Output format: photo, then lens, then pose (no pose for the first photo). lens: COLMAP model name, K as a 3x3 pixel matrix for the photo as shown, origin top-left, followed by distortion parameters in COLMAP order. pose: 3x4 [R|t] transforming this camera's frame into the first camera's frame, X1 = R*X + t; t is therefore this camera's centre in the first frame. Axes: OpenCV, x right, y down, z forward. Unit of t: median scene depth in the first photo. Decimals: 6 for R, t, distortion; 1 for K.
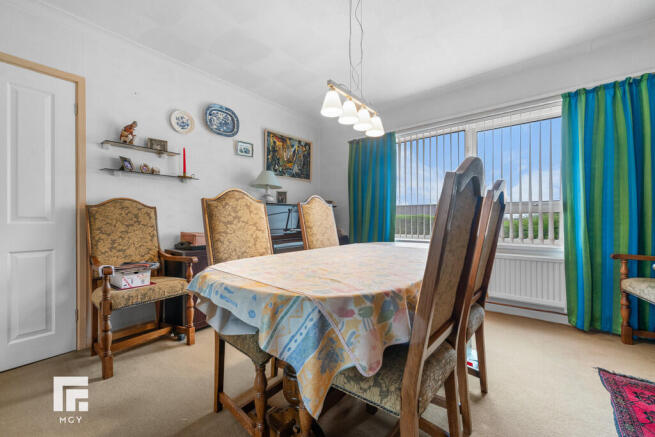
lens RADIAL K [[263.9, 0, 327.5], [0, 263.9, 218.5], [0, 0, 1]] dist [-0.000707, 0.000035]
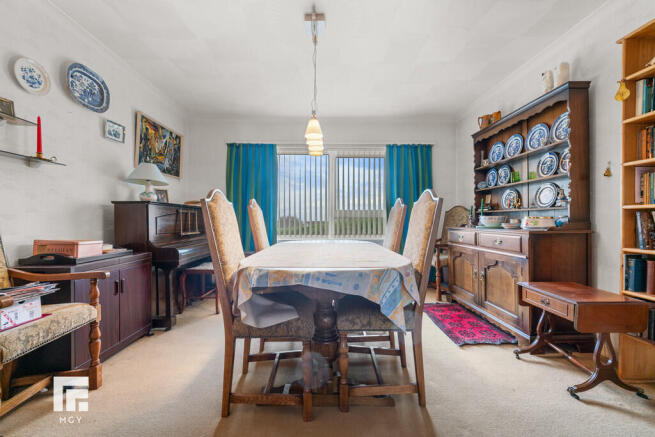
lens RADIAL K [[263.9, 0, 327.5], [0, 263.9, 218.5], [0, 0, 1]] dist [-0.000707, 0.000035]
pose [[0.762498, 0.009700, 0.646918, -0.353883], [-0.002728, 0.999927, -0.011778, 0.001606], [-0.646985, 0.007215, 0.762469, 0.000624]]
